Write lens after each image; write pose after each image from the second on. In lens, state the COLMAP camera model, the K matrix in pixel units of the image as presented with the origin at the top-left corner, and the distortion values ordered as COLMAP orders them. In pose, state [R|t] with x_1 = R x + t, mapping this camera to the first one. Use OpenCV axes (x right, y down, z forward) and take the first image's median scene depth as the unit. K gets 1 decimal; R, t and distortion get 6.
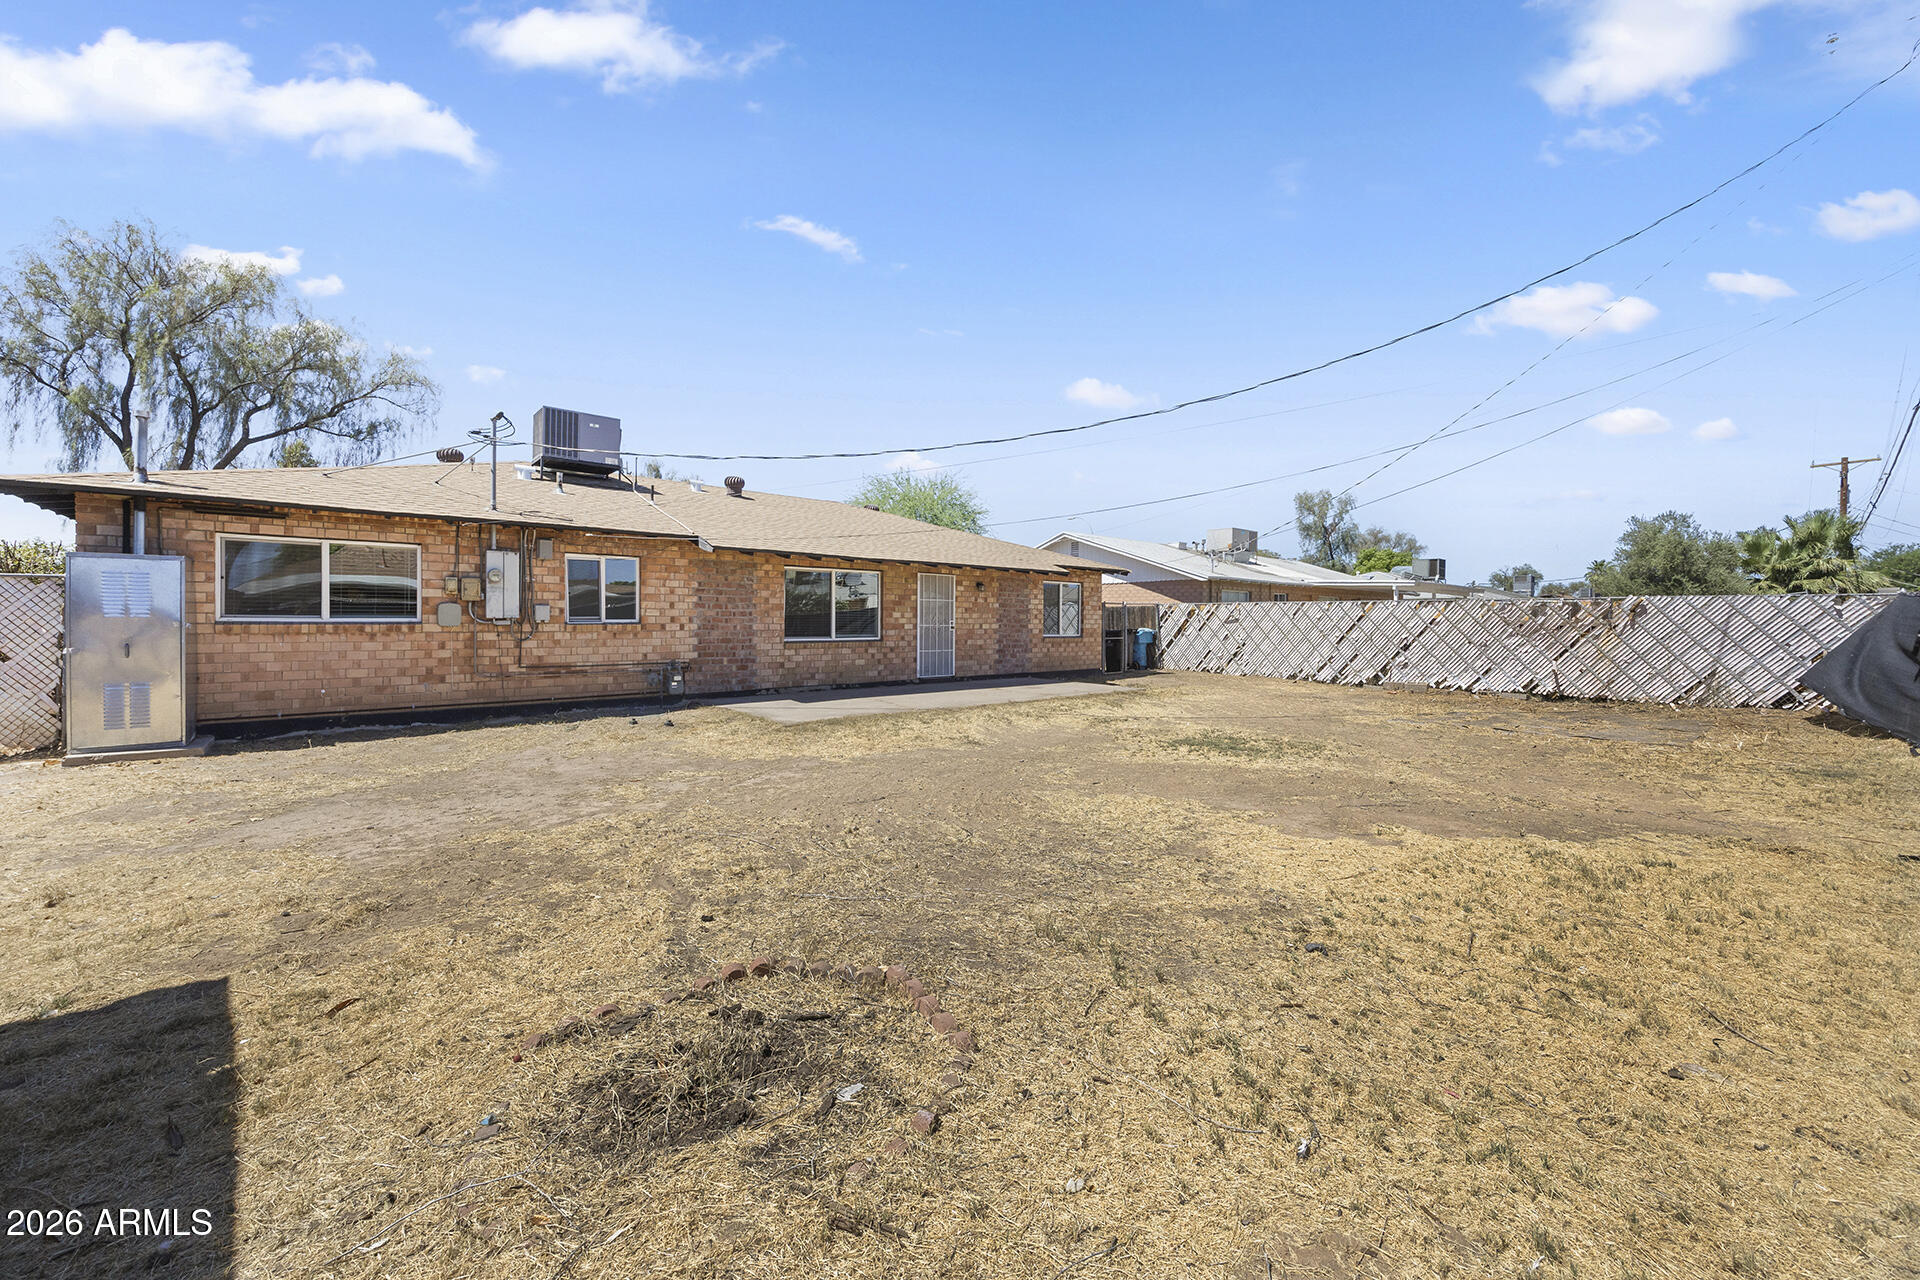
lens RADIAL K [[741.2, 0, 965.4], [0, 741.2, 635.4], [0, 0, 1]] dist [0.004863, -0.001827]
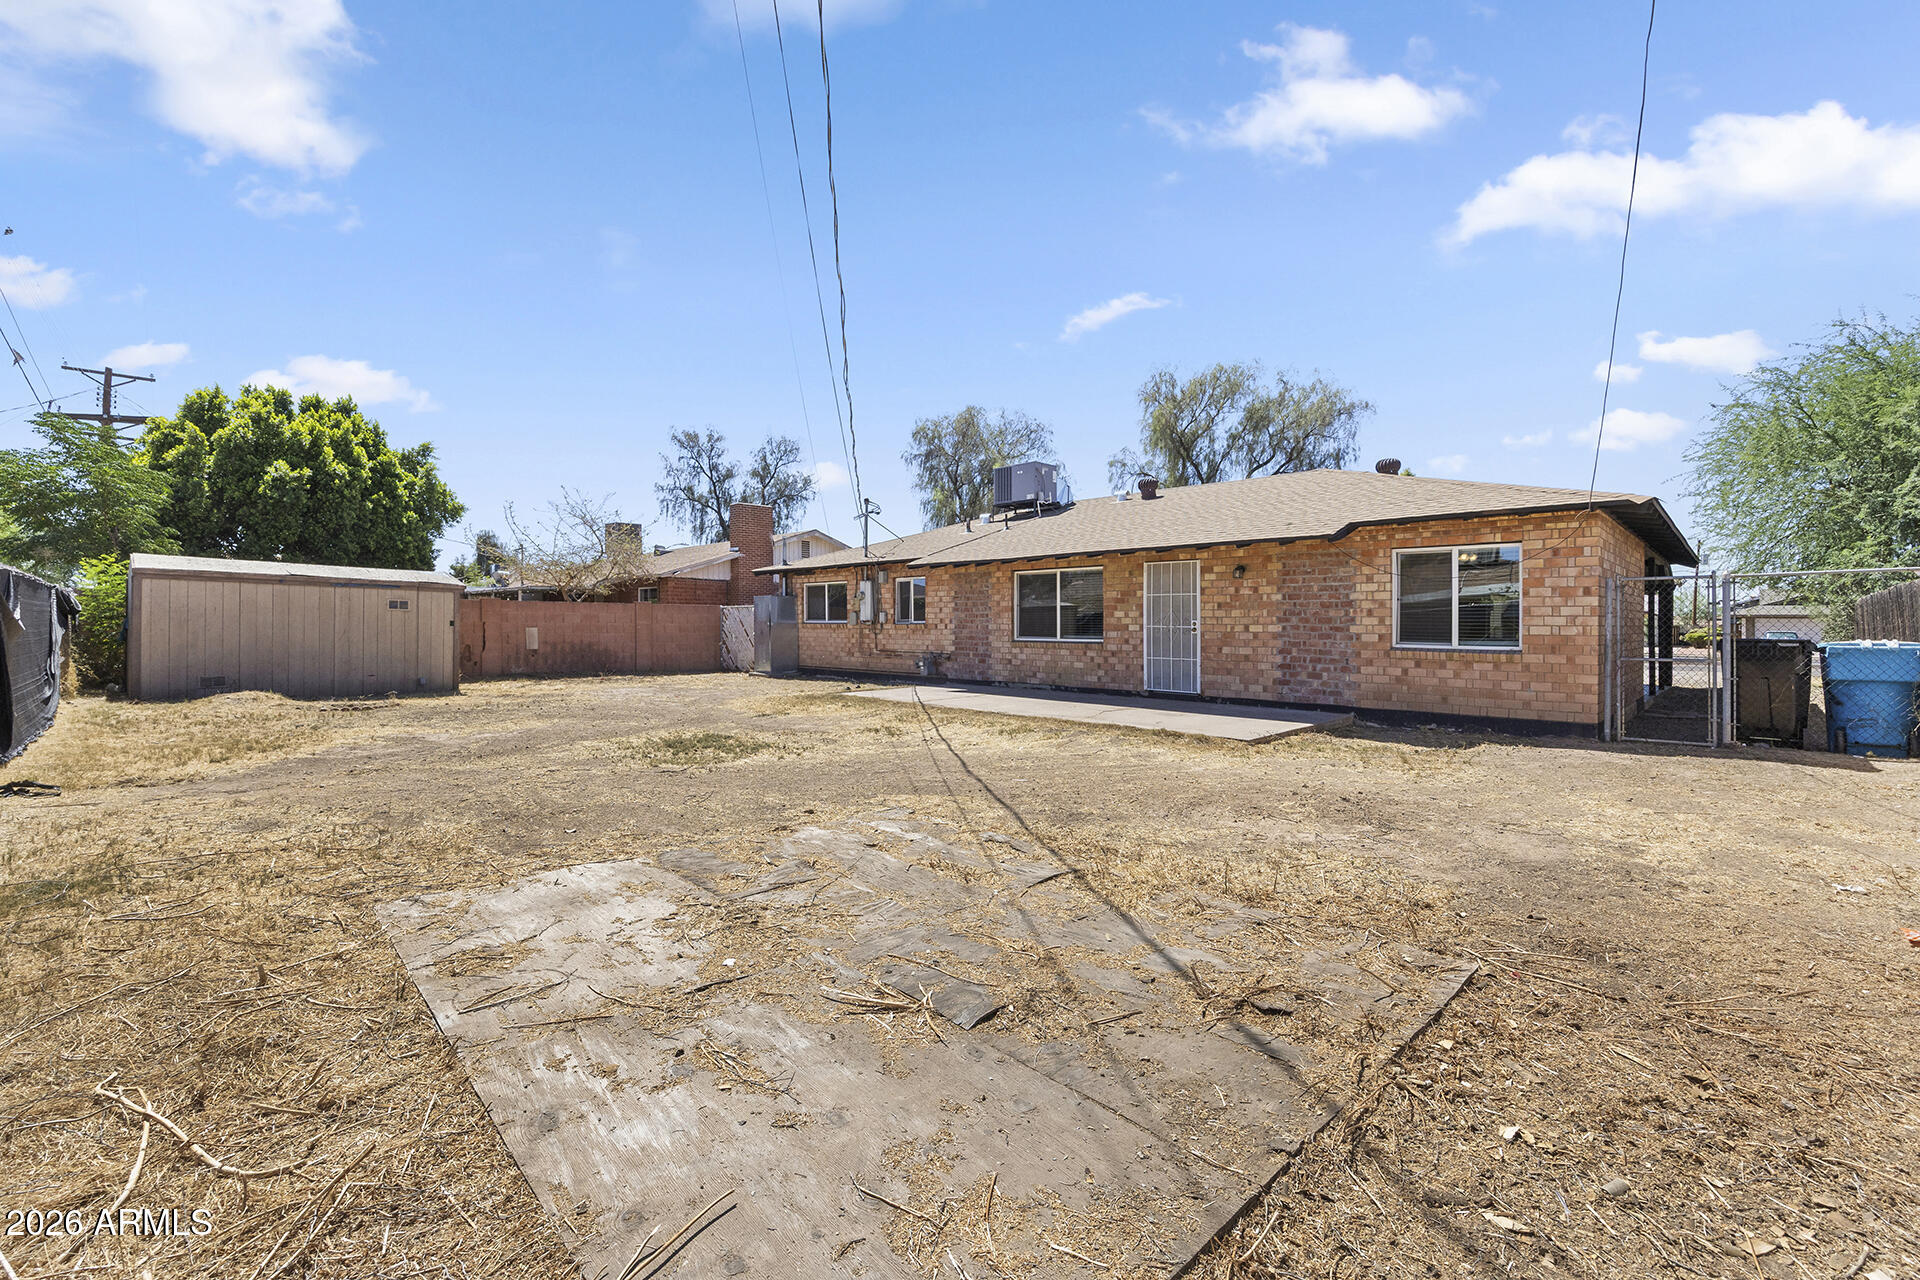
lens RADIAL K [[835.1, 0, 956.4], [0, 835.1, 641.6], [0, 0, 1]] dist [0.001258, -0.000056]
pose [[0.045523, 0.019472, -0.998774, 0.900927], [-0.019134, 0.999644, 0.018617, -0.010348], [0.998780, 0.018263, 0.045879, 0.787620]]
